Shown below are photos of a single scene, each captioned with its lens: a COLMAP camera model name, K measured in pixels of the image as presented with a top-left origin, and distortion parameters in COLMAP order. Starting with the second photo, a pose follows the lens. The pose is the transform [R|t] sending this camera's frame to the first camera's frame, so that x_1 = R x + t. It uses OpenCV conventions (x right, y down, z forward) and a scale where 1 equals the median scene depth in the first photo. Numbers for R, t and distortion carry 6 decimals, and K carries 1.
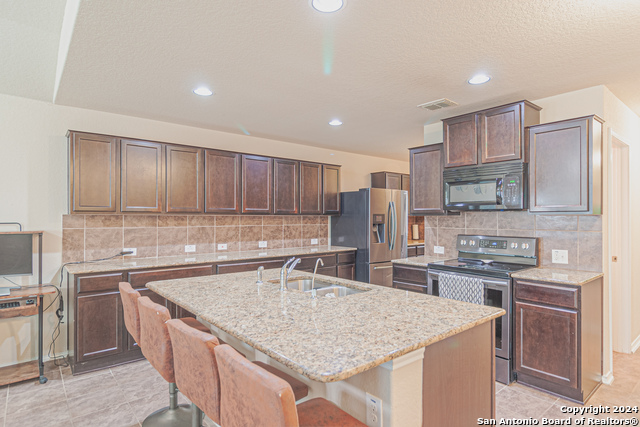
lens RADIAL K [[354.3, 0, 321.8], [0, 354.3, 219.3], [0, 0, 1]] dist [0.000603, -0.000034]
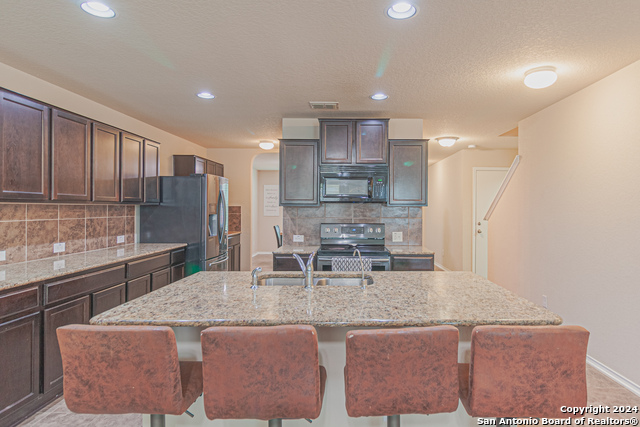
lens RADIAL K [[369.7, 0, 350.1], [0, 369.7, 211.4], [0, 0, 1]] dist [-0.003814, -0.000176]
pose [[0.636525, -0.004151, 0.771245, -0.415071], [-0.000435, 0.999983, 0.005742, -0.001196], [-0.771256, -0.003990, 0.636513, 0.172622]]
